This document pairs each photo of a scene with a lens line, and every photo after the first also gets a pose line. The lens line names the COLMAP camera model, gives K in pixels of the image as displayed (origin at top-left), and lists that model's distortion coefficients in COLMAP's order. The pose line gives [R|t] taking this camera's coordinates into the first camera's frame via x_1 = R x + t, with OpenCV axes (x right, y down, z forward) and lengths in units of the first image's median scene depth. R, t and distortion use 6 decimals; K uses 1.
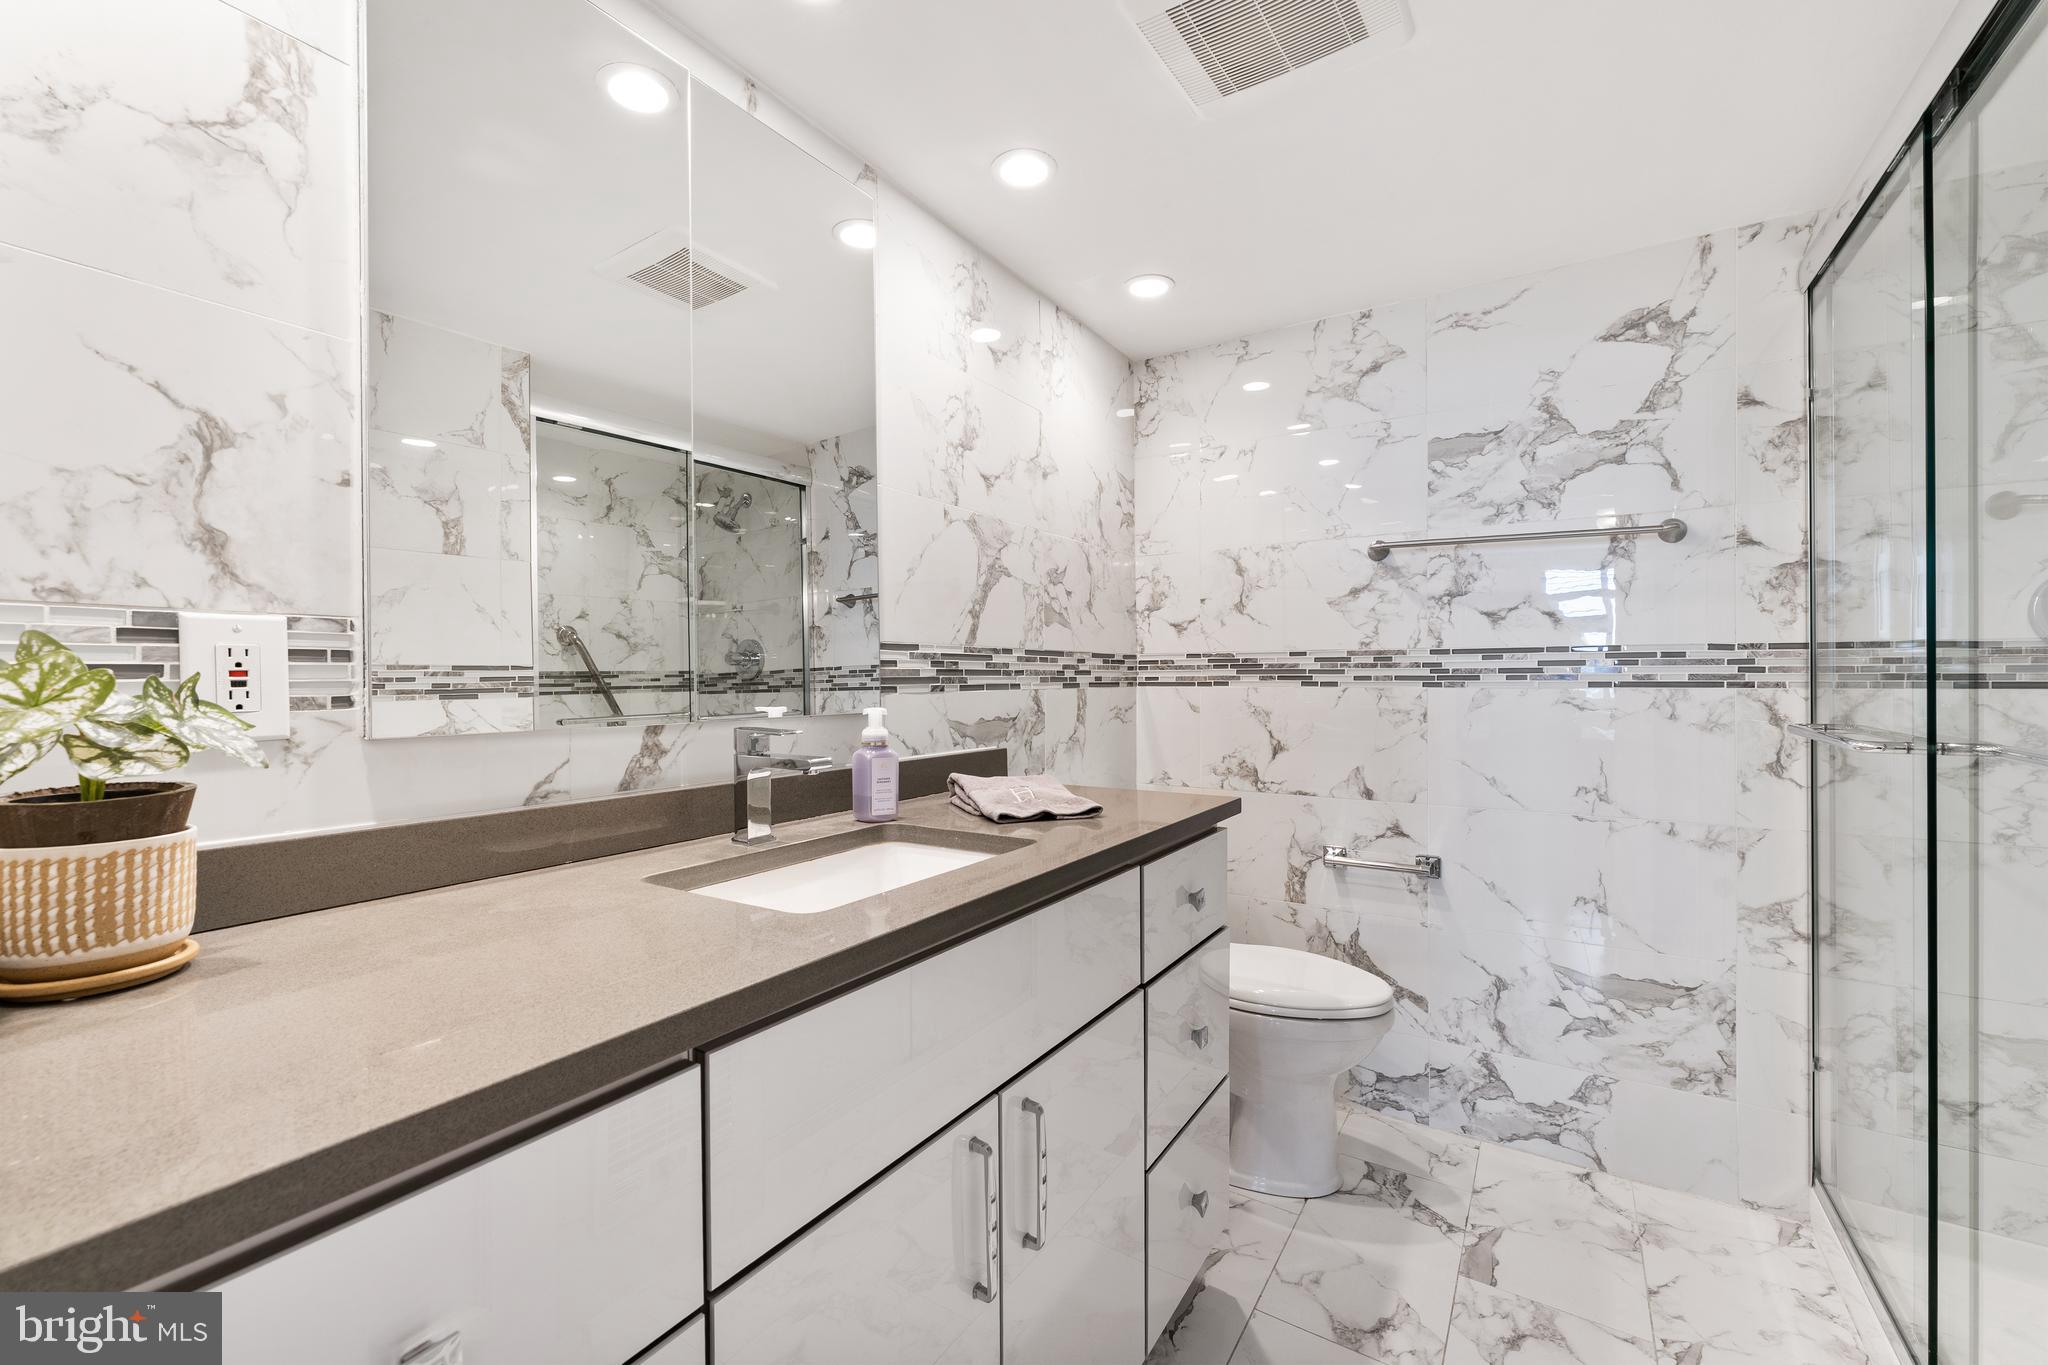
lens RADIAL K [[826.3, 0, 1057.3], [0, 826.3, 672.2], [0, 0, 1]] dist [-0.003449, -0.000829]
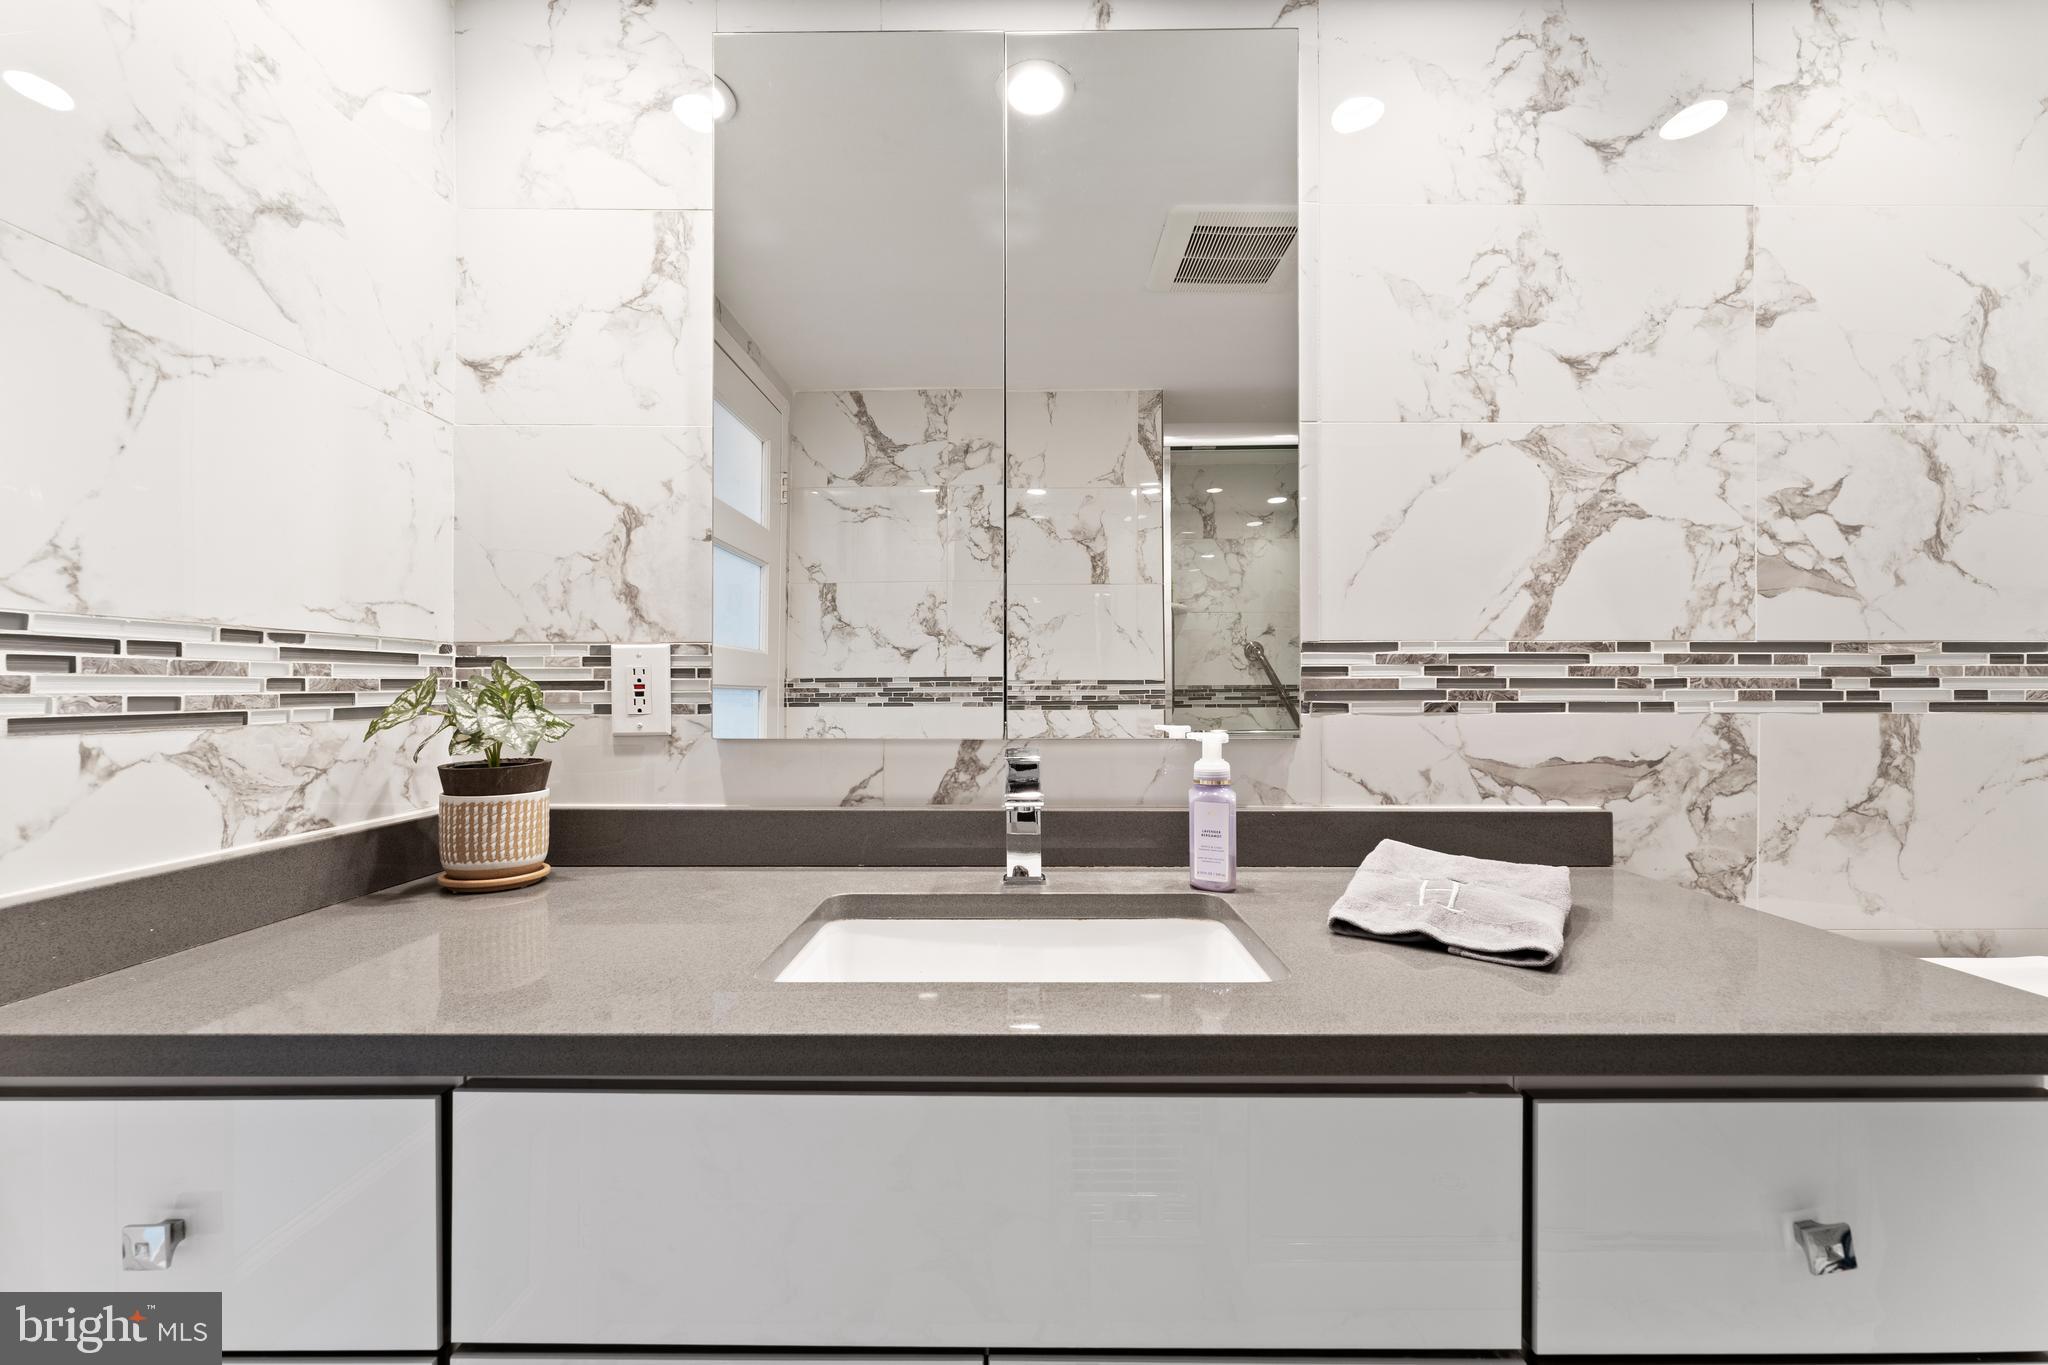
lens RADIAL K [[826.3, 0, 1028.0], [0, 826.3, 696.6], [0, 0, 1]] dist [-0.003449, -0.000829]
pose [[0.518566, 0.006565, -0.855012, 0.244910], [0.003890, 0.999942, 0.010037, 0.002961], [0.855029, -0.008531, 0.518511, 0.373254]]
